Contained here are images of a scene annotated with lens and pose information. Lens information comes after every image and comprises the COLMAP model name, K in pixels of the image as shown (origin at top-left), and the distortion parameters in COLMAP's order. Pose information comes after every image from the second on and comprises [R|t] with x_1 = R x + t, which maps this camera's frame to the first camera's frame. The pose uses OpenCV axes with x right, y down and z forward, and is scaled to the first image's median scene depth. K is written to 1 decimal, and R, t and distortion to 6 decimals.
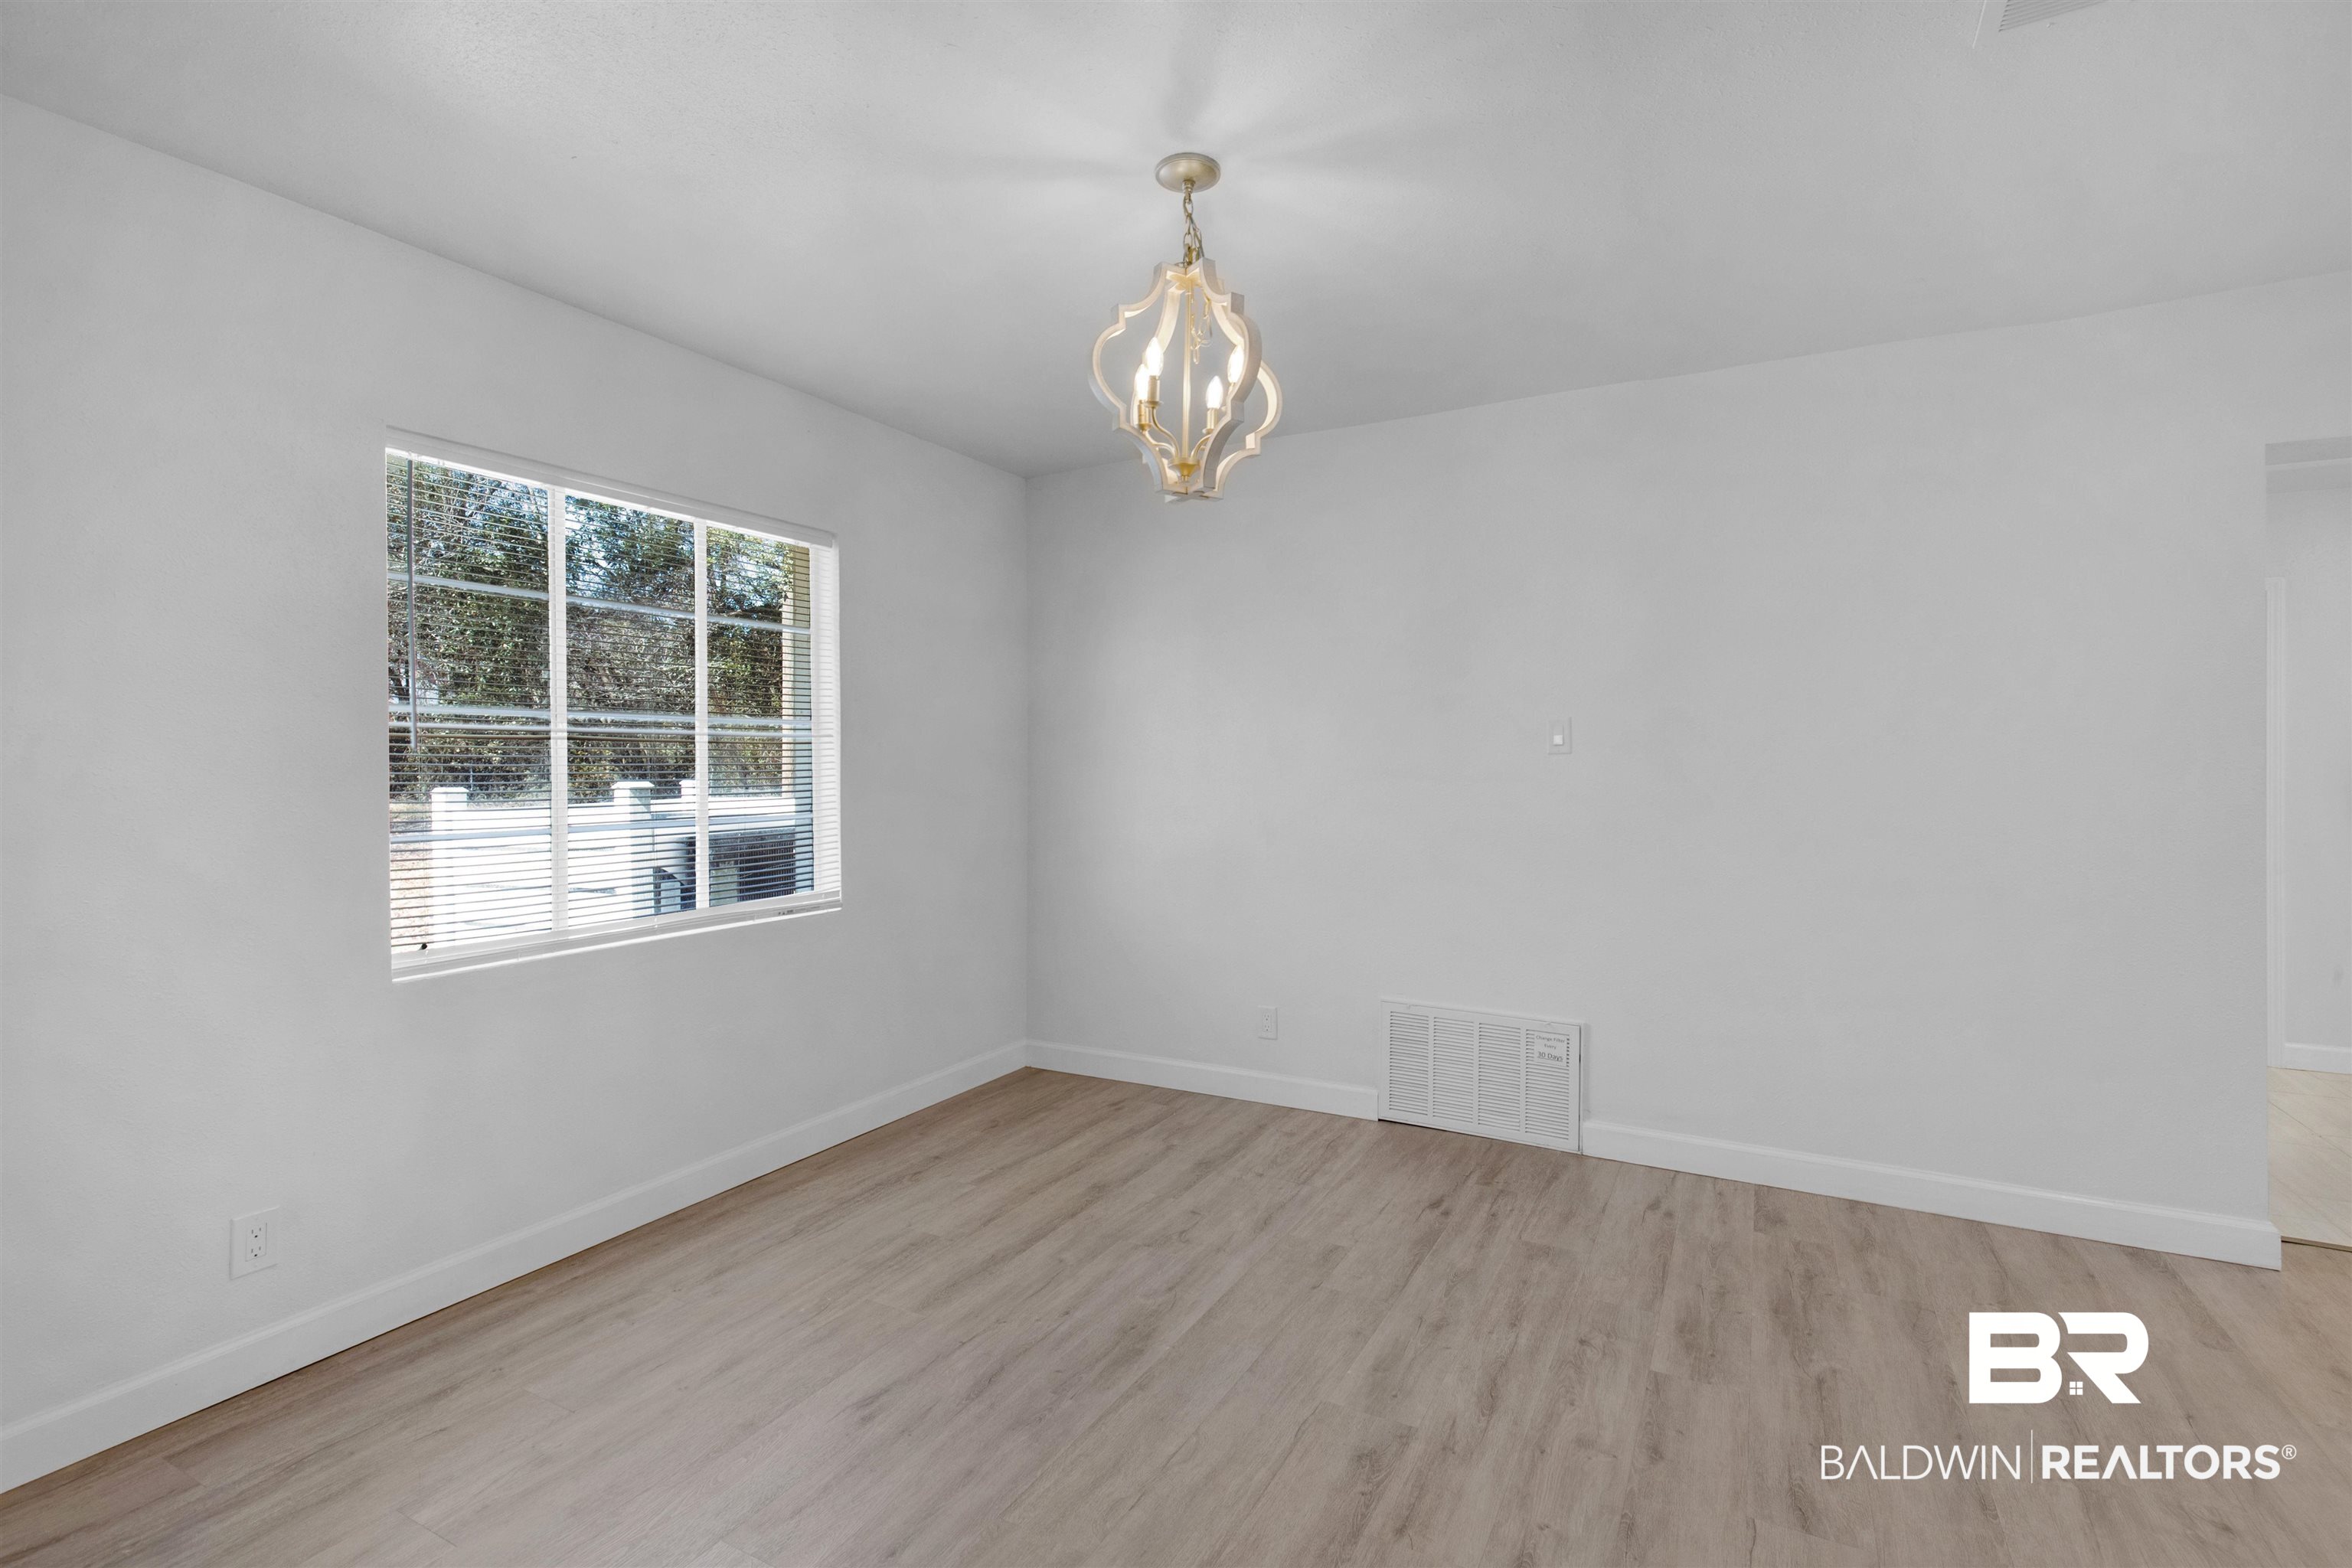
lens RADIAL K [[1072.8, 0, 1194.8], [0, 1072.8, 746.7], [0, 0, 1]] dist [0.003013, -0.002607]
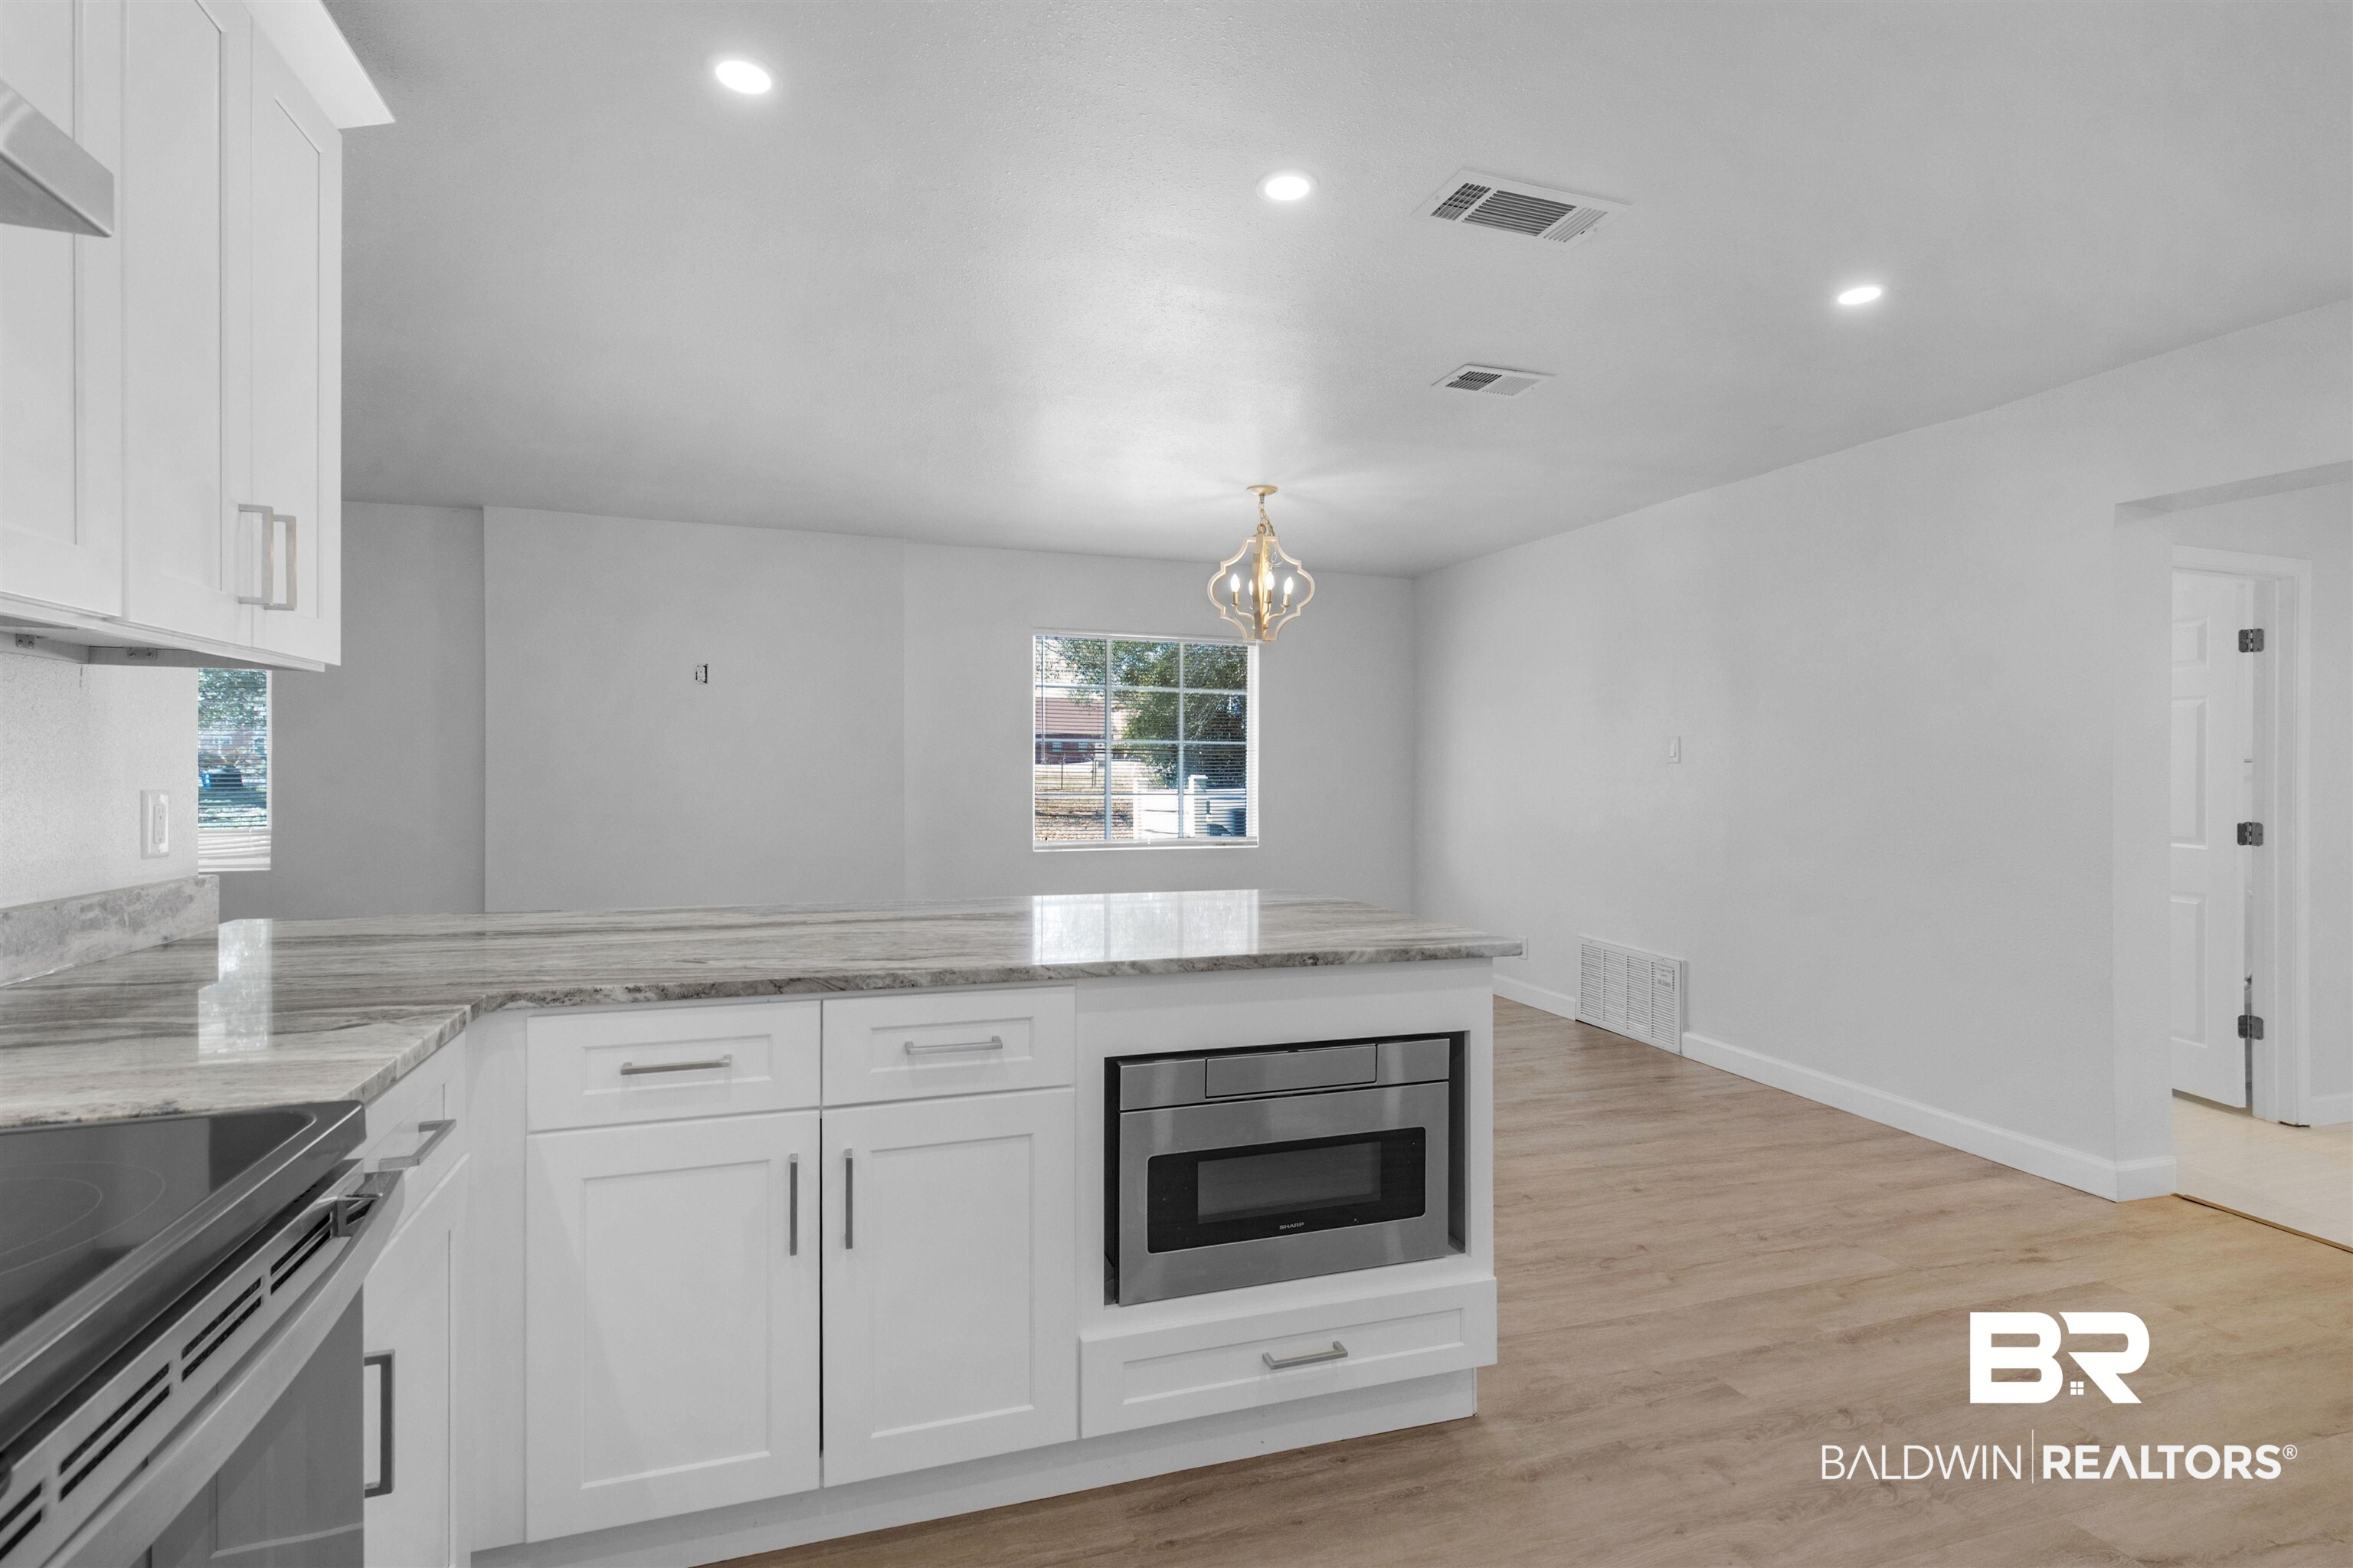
lens RADIAL K [[1073.3, 0, 1178.4], [0, 1073.3, 774.3], [0, 0, 1]] dist [0.003013, -0.002607]
pose [[0.759092, 0.014873, -0.650814, 0.873031], [0.006477, 0.999517, 0.030396, -0.025467], [0.650951, -0.027289, 0.758629, -0.503724]]
